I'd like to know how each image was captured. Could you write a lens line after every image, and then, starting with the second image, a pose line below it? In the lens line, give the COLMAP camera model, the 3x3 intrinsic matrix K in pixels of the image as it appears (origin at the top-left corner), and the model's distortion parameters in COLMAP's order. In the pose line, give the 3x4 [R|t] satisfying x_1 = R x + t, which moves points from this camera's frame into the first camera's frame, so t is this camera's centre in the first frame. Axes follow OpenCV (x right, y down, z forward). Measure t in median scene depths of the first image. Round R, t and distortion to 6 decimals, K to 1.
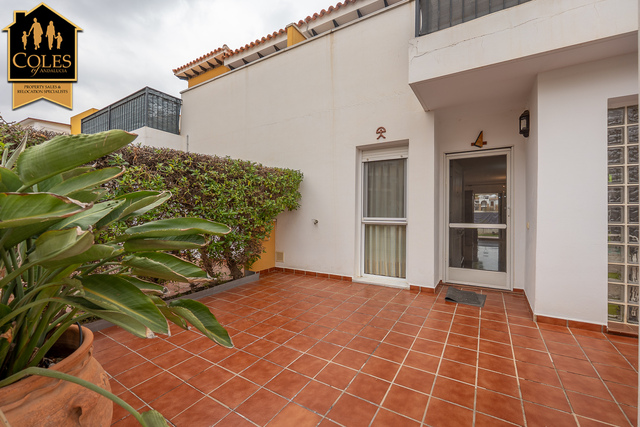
lens RADIAL K [[268.7, 0, 320.0], [0, 268.7, 213.5], [0, 0, 1]] dist [-0.000325, -0.000058]
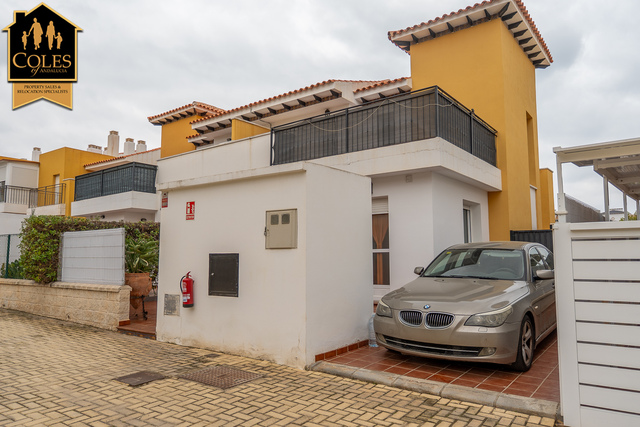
lens RADIAL K [[441.8, 0, 320.0], [0, 441.8, 213.5], [0, 0, 1]] dist [-0.003450, -0.000615]
pose [[0.995331, -0.020448, -0.094329, 0.602092], [0.011241, 0.995209, -0.097126, 0.025166], [0.095863, 0.095612, 0.990792, -1.321523]]
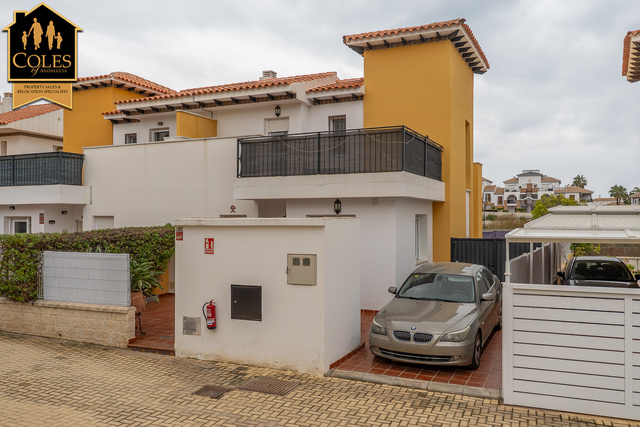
lens RADIAL K [[539.7, 0, 320.0], [0, 539.7, 213.5], [0, 0, 1]] dist [-0.000619, -0.002664]
pose [[0.992509, -0.008107, 0.121905, 0.277667], [0.008801, 0.999948, -0.005156, -0.193907], [-0.121857, 0.006190, 0.992528, -1.895780]]
